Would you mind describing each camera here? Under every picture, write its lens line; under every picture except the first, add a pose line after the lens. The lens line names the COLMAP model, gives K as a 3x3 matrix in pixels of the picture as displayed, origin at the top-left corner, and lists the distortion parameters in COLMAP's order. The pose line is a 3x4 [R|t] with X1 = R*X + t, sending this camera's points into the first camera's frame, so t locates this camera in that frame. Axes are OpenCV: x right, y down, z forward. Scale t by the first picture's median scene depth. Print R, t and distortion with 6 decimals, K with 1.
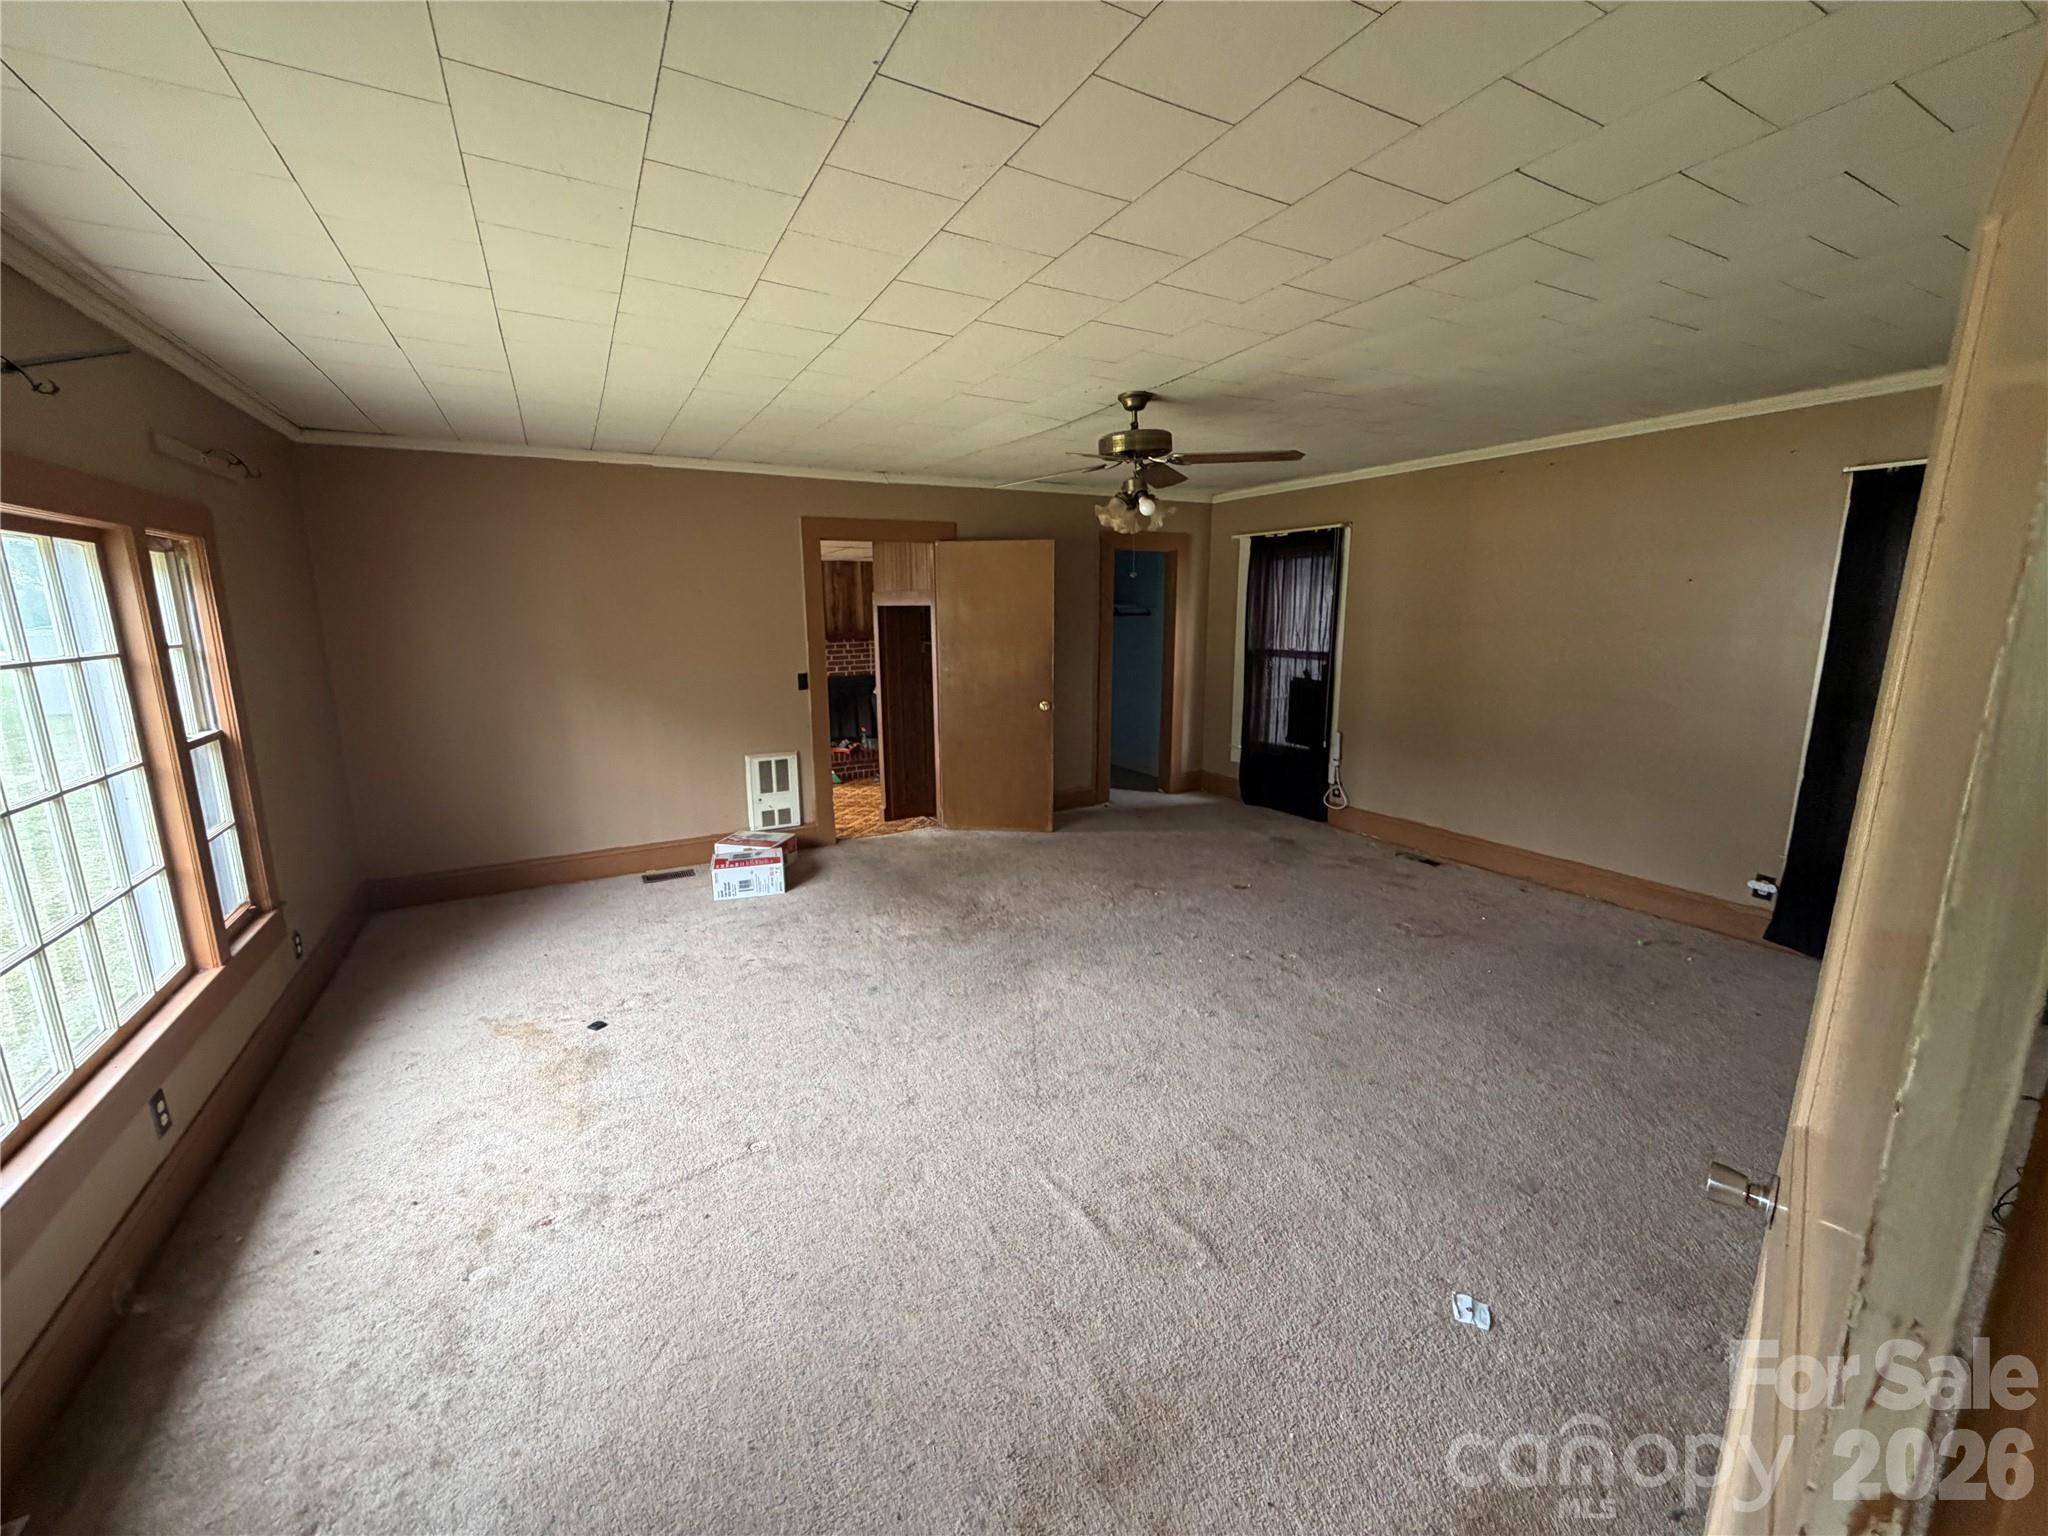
lens RADIAL K [[817.7, 0, 1031.1], [0, 817.7, 765.6], [0, 0, 1]] dist [0.003617, -0.000473]
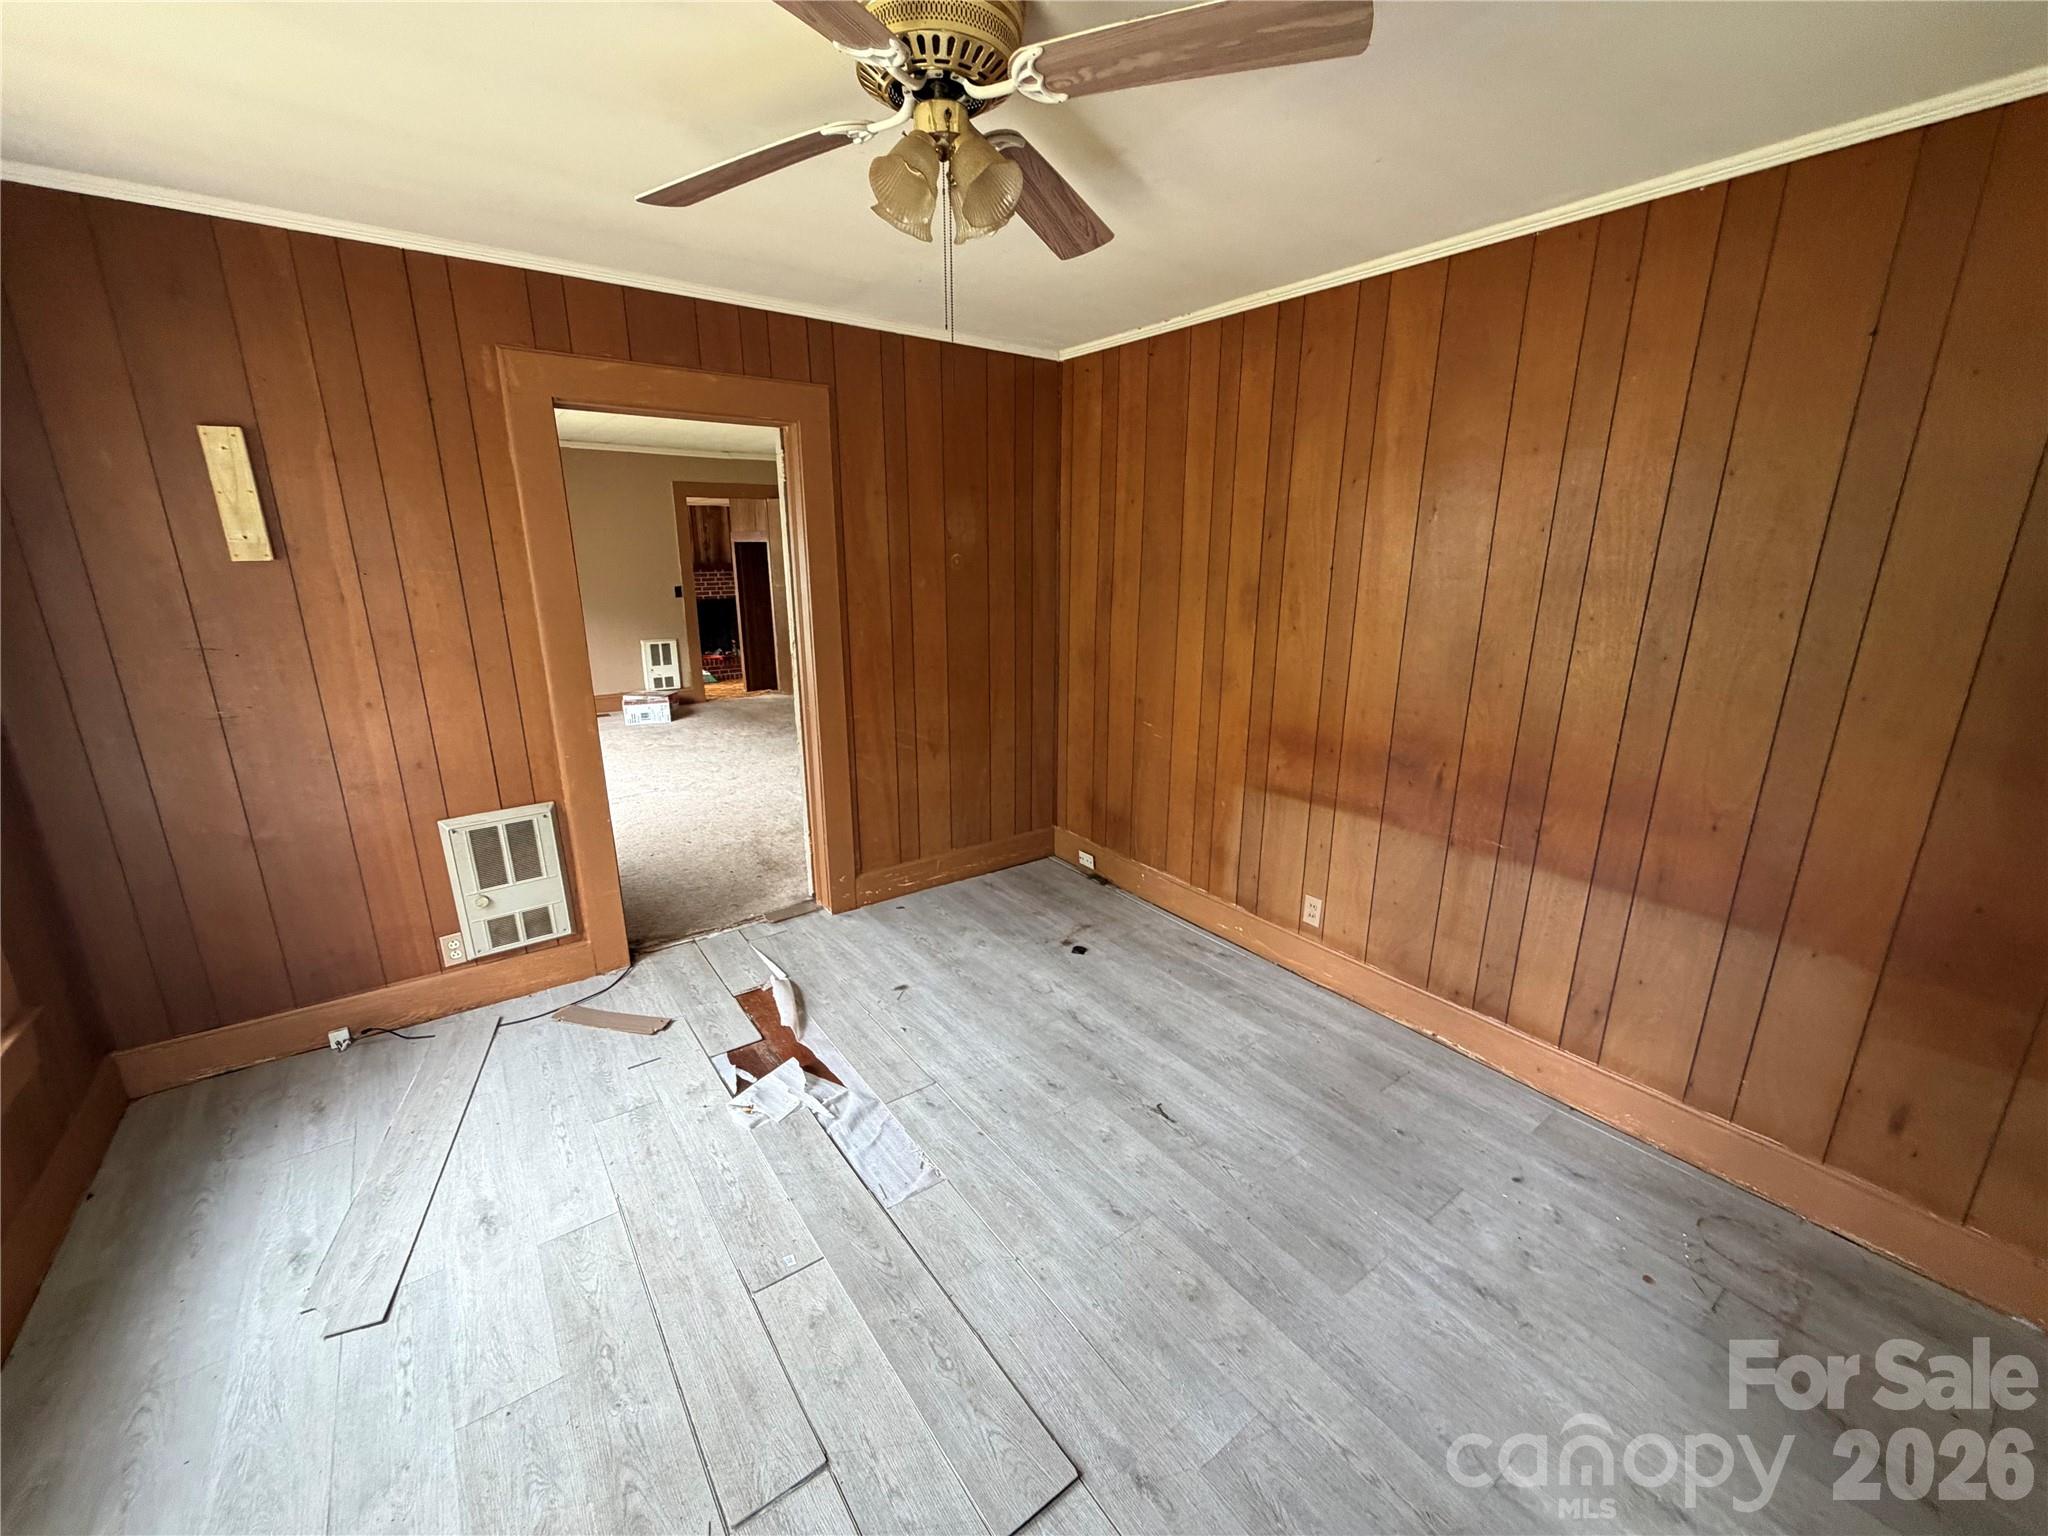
lens RADIAL K [[817.7, 0, 1013.4], [0, 817.7, 767.7], [0, 0, 1]] dist [0.003617, -0.000473]
pose [[0.995039, -0.022368, 0.096942, 0.182033], [0.015453, 0.997321, 0.071502, 0.123383], [-0.098282, -0.069649, 0.992718, -0.577177]]
